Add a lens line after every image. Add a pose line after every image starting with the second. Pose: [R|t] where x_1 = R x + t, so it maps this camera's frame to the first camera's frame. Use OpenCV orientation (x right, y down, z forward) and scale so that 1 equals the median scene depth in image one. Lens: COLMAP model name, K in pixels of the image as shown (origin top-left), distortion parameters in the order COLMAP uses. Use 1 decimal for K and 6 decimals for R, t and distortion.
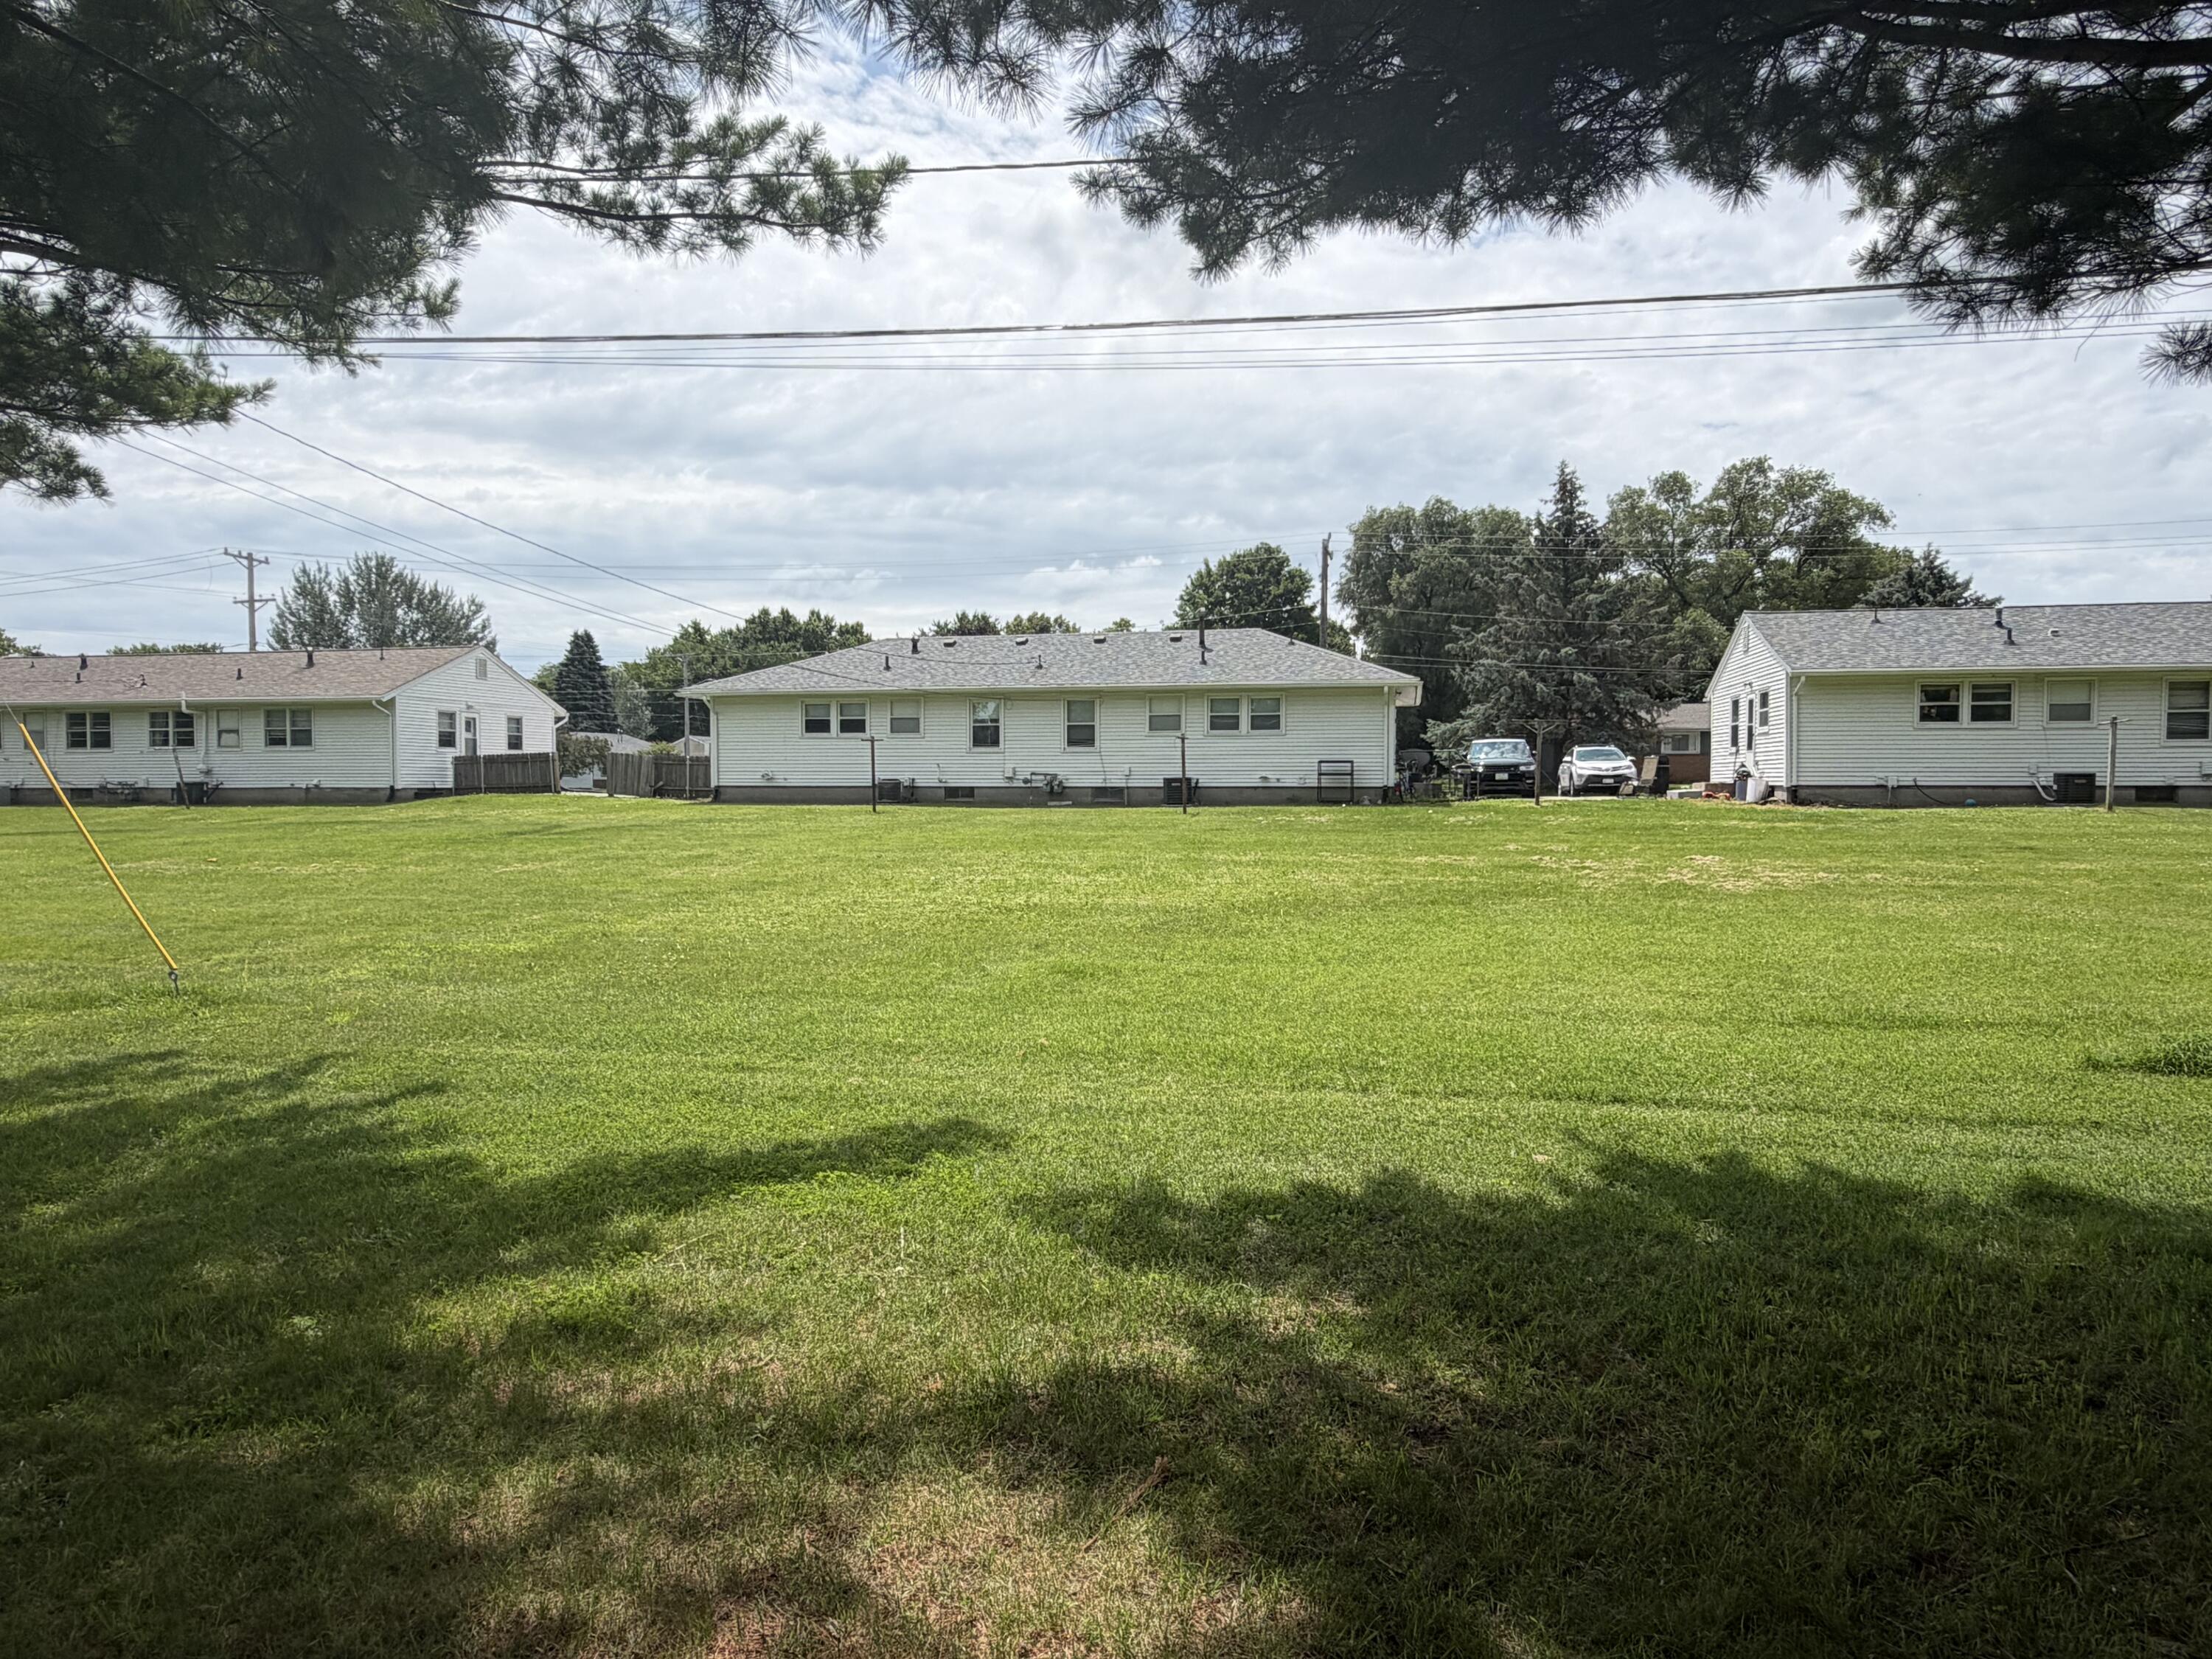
lens RADIAL K [[1348.4, 0, 1102.1], [0, 1348.4, 846.6], [0, 0, 1]] dist [-0.005151, 0.006232]
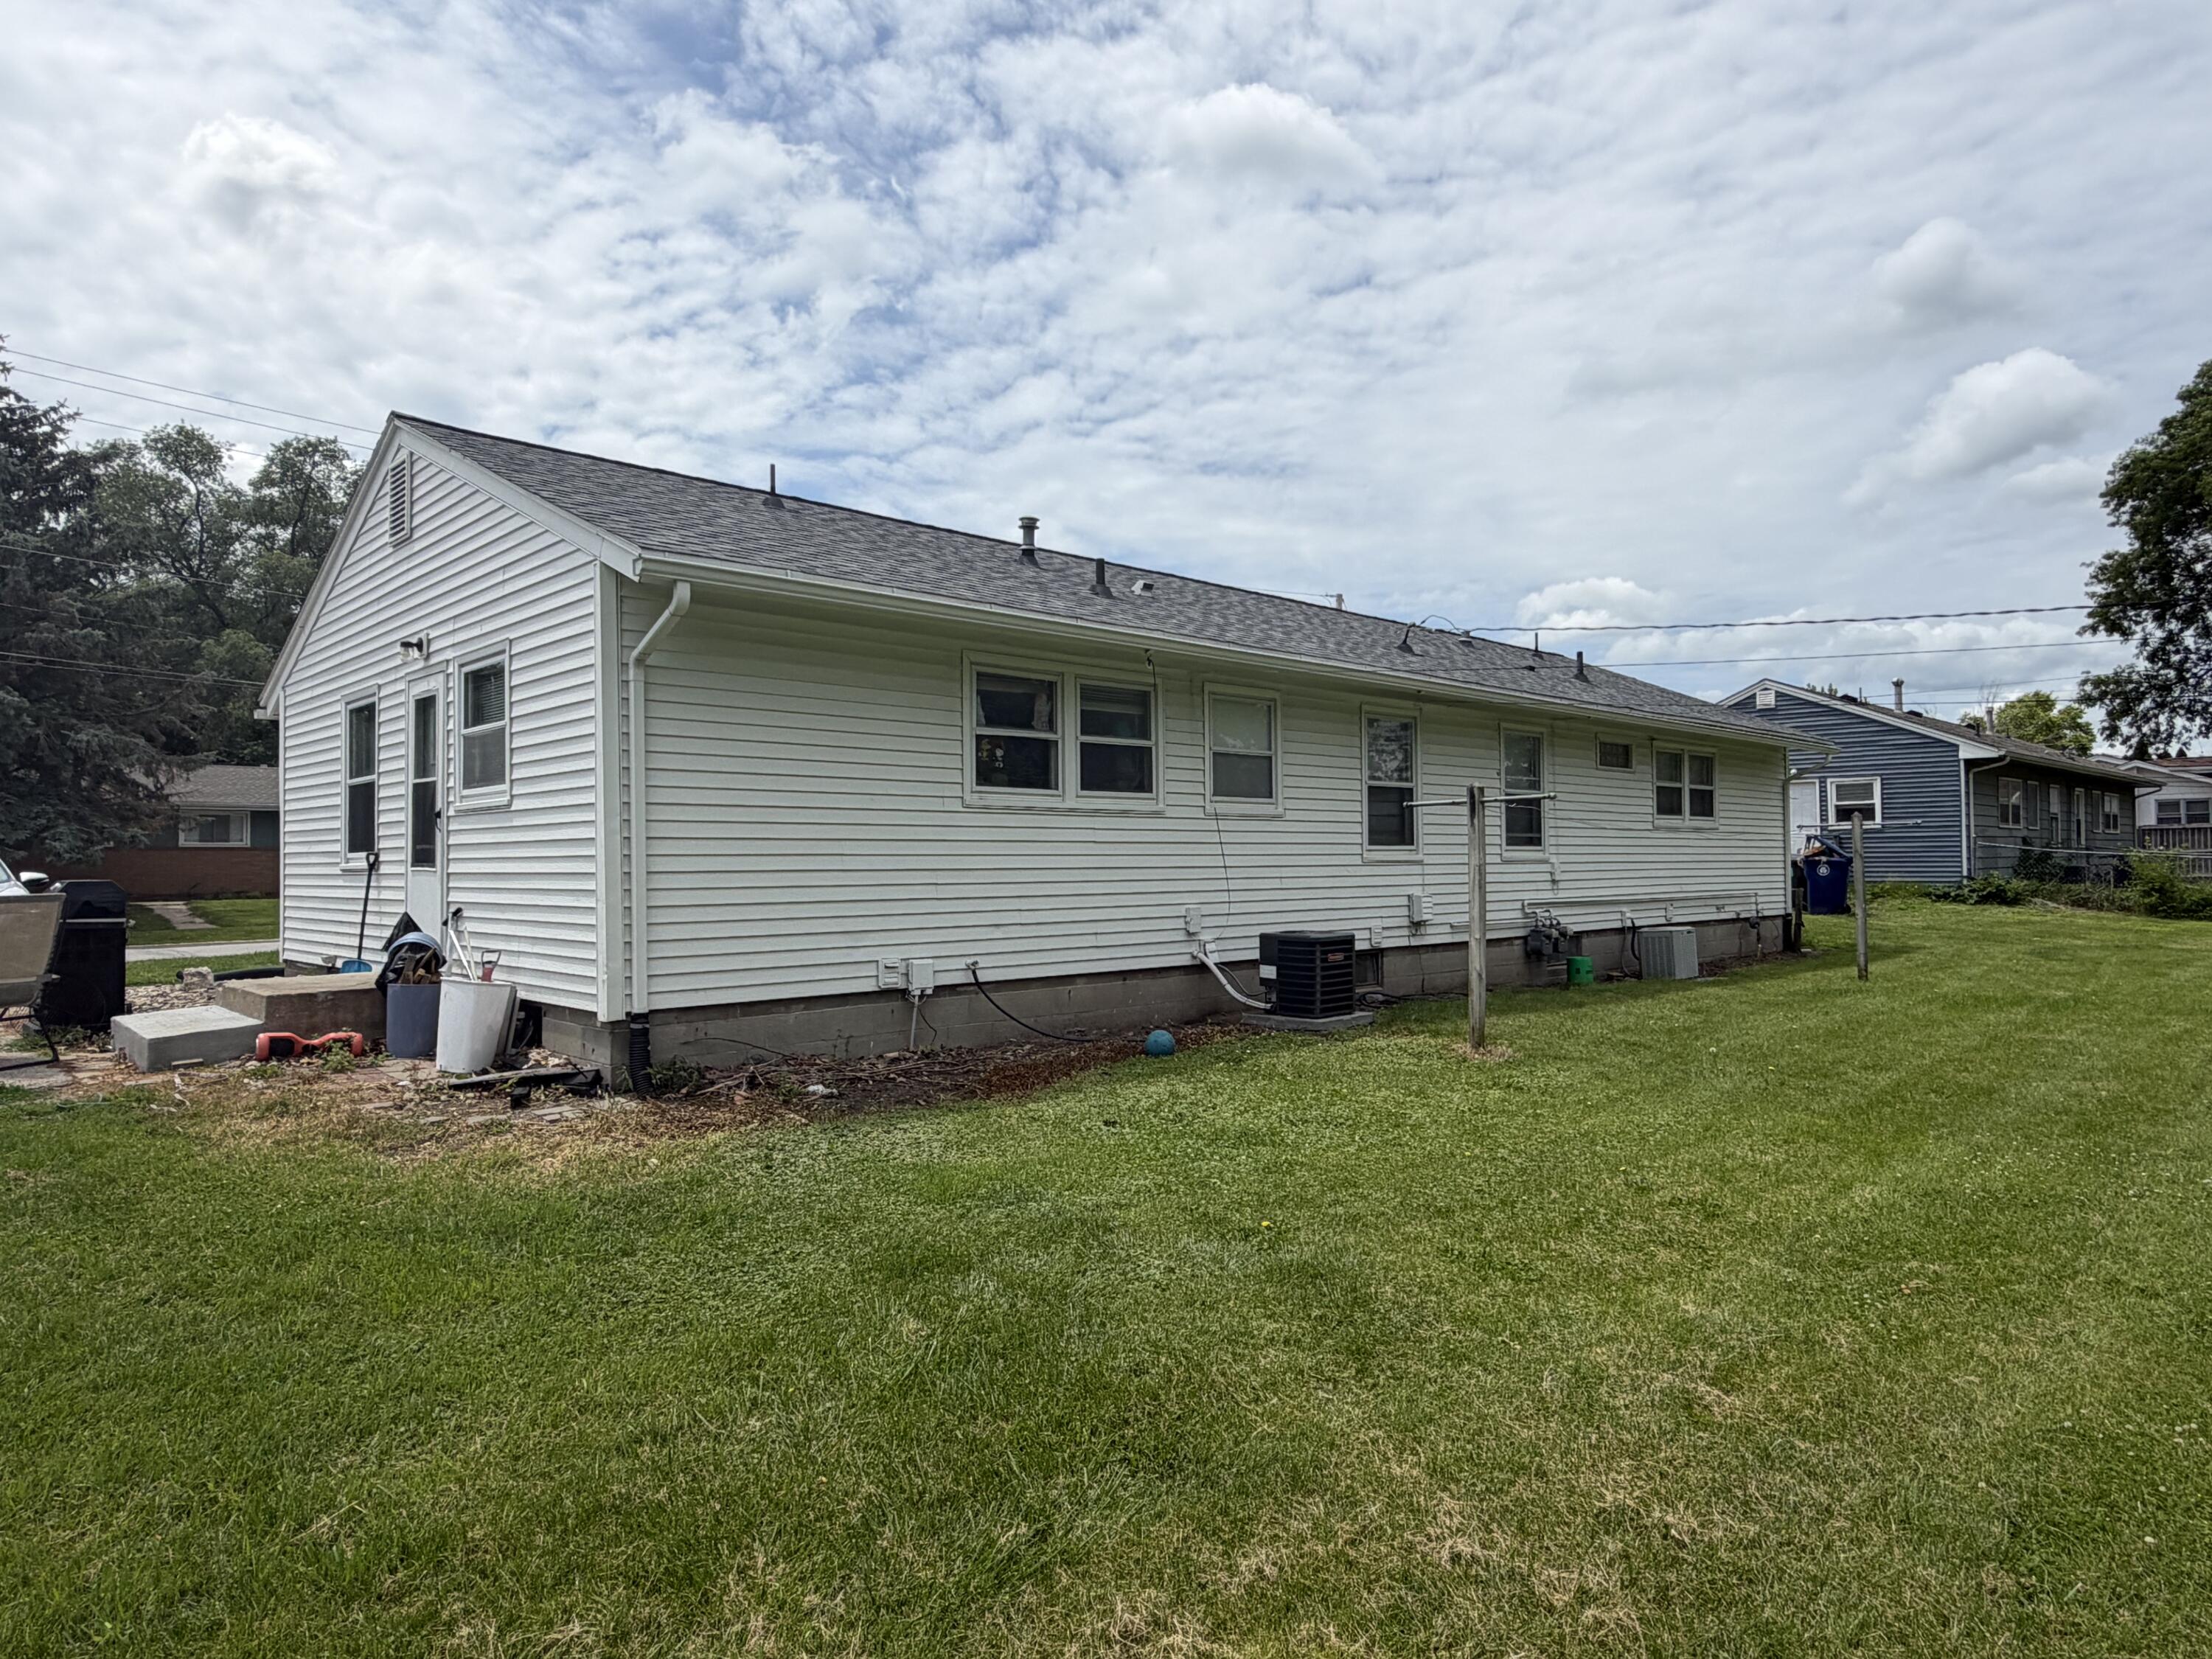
lens RADIAL K [[1348.4, 0, 1085.6], [0, 1348.4, 835.0], [0, 0, 1]] dist [-0.005151, 0.006232]
pose [[0.563024, 0.010160, 0.826378, 0.319859], [0.048261, 0.997814, -0.045149, -0.058583], [-0.825030, 0.065302, 0.561303, 0.718631]]
